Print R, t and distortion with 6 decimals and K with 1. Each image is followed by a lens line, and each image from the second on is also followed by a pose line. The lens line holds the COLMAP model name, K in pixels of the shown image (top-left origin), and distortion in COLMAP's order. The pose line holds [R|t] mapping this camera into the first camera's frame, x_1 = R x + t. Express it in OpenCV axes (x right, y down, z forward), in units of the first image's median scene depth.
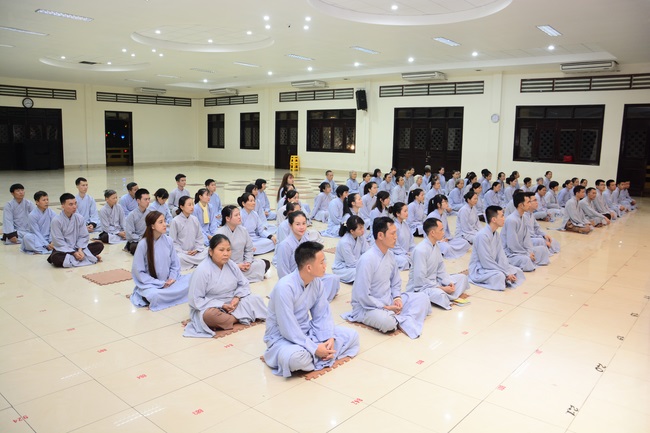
lens RADIAL K [[504.2, 0, 325.0], [0, 504.2, 216.5], [0, 0, 1]] dist [-0.164749, 0.121104]
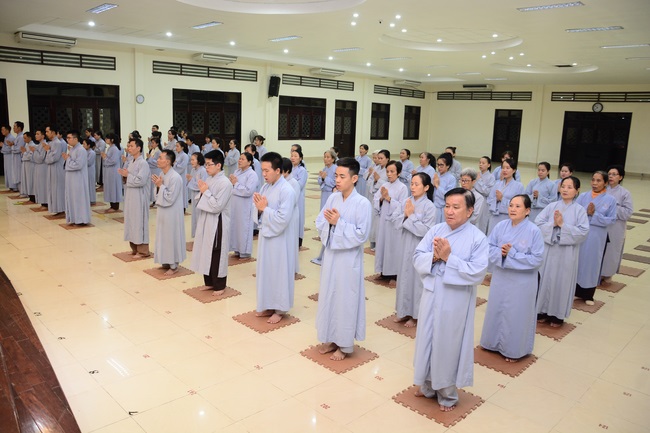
lens RADIAL K [[504.2, 0, 325.0], [0, 504.2, 216.5], [0, 0, 1]] dist [-0.164749, 0.121104]
pose [[0.126595, -0.185299, 0.974494, -0.947761], [0.121862, 0.977861, 0.170108, -0.135693], [-0.984441, 0.097219, 0.146373, 0.786940]]
